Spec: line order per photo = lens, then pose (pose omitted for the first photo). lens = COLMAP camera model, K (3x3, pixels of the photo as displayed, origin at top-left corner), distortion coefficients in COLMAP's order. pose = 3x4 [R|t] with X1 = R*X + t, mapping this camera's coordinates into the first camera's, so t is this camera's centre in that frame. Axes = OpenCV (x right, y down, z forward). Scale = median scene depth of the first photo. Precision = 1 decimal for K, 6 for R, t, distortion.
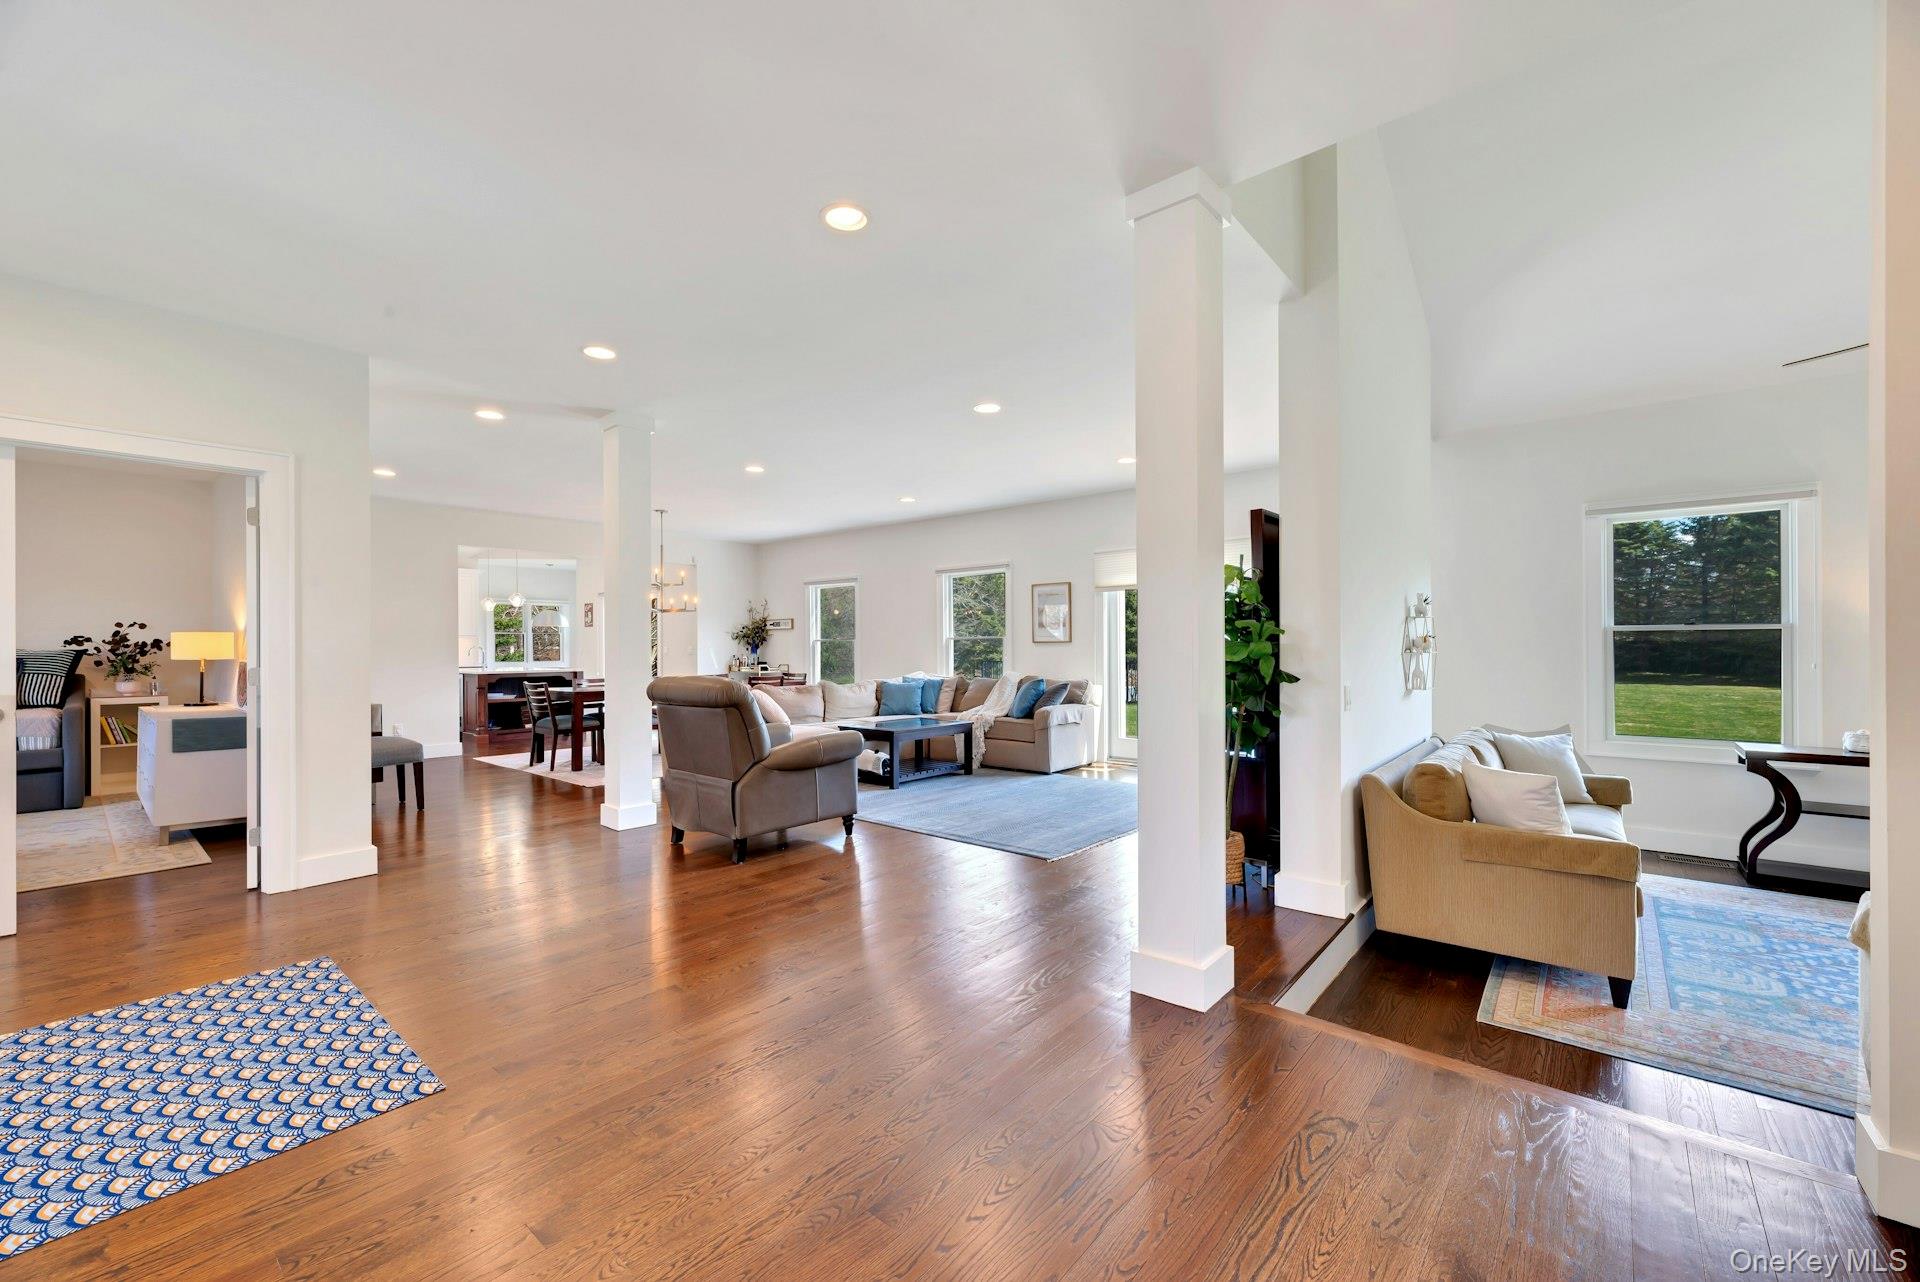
lens RADIAL K [[771.2, 0, 964.6], [0, 771.2, 649.6], [0, 0, 1]] dist [-0.000474, -0.000124]
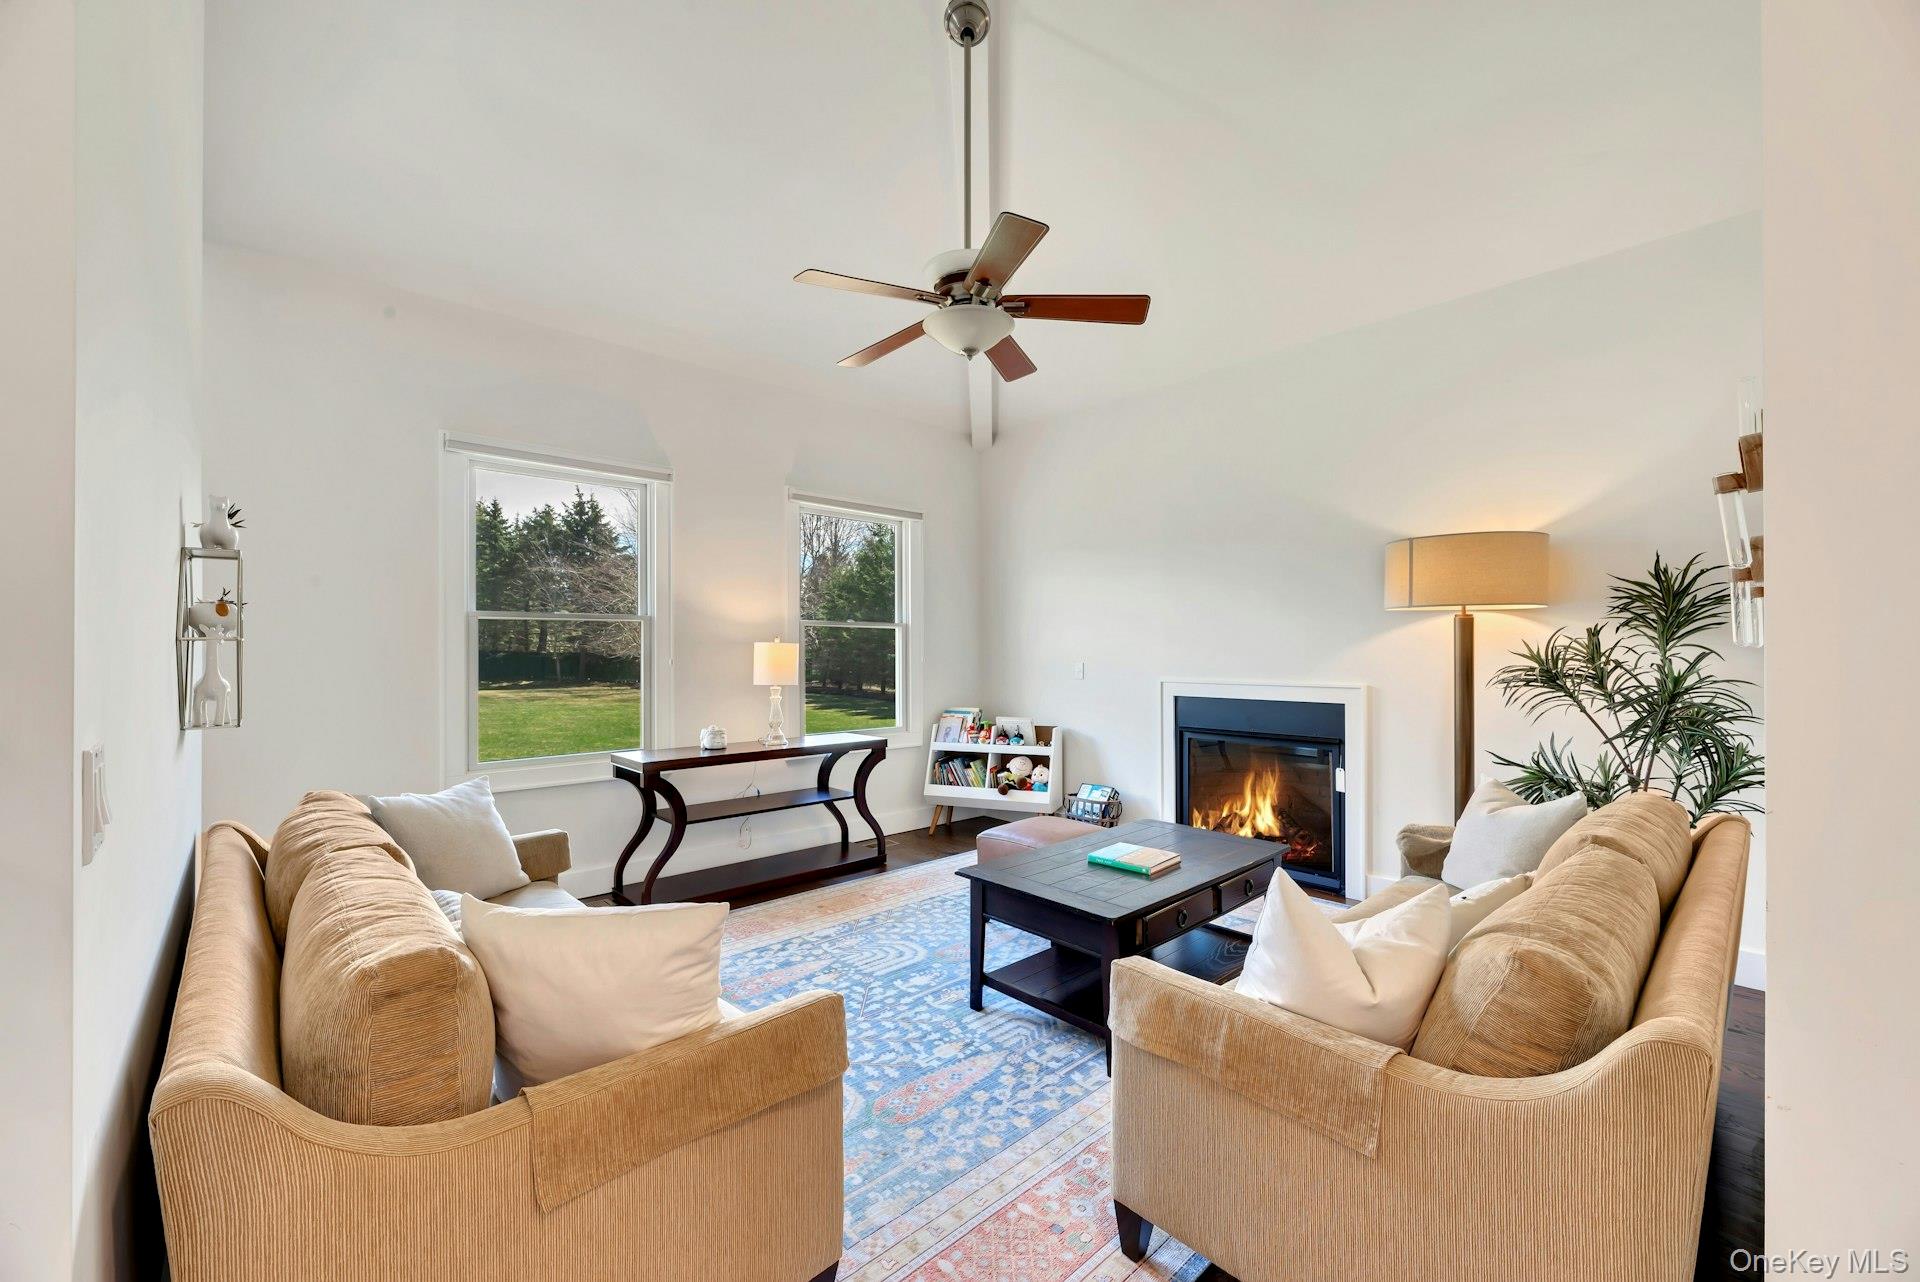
lens RADIAL K [[771.2, 0, 964.6], [0, 771.2, 649.6], [0, 0, 1]] dist [-0.000474, -0.000124]
pose [[0.135280, 0.006041, 0.990789, 0.225998], [0.002305, 0.999977, -0.006411, 0.013587], [-0.990805, 0.003151, 0.135263, 0.531060]]
